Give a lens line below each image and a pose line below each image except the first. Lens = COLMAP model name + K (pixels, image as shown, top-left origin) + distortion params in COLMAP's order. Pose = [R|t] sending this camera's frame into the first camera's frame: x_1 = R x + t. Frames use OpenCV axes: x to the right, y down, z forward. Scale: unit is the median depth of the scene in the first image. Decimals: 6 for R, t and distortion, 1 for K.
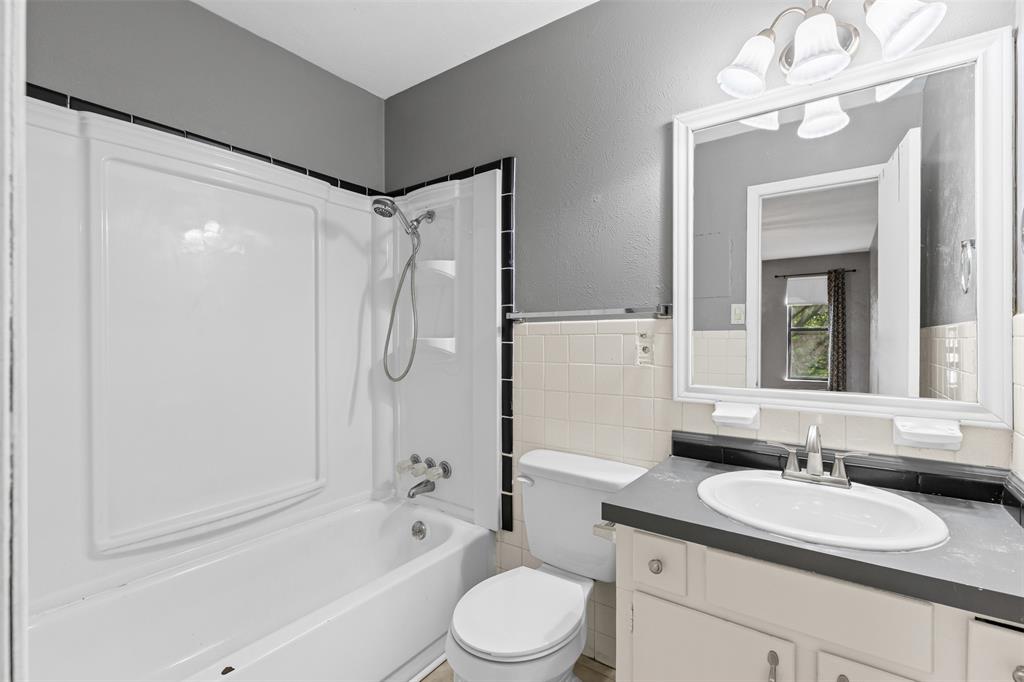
lens RADIAL K [[462.3, 0, 514.0], [0, 462.3, 345.8], [0, 0, 1]] dist [0.011131, -0.004132]
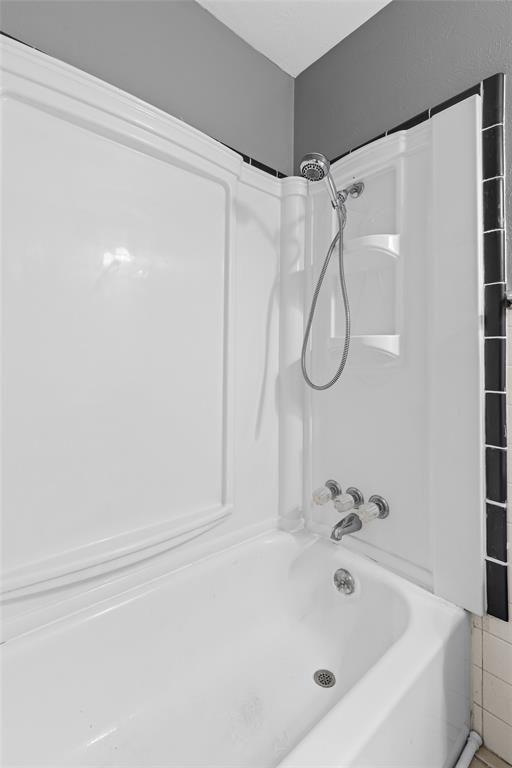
lens RADIAL K [[346.7, 0, 249.8], [0, 346.7, 361.1], [0, 0, 1]] dist [0.011131, -0.004132]
pose [[0.973540, 0.009825, -0.228306, -0.231096], [-0.015527, 0.999610, -0.023194, 0.041695], [0.227990, 0.026125, 0.973313, 0.383076]]
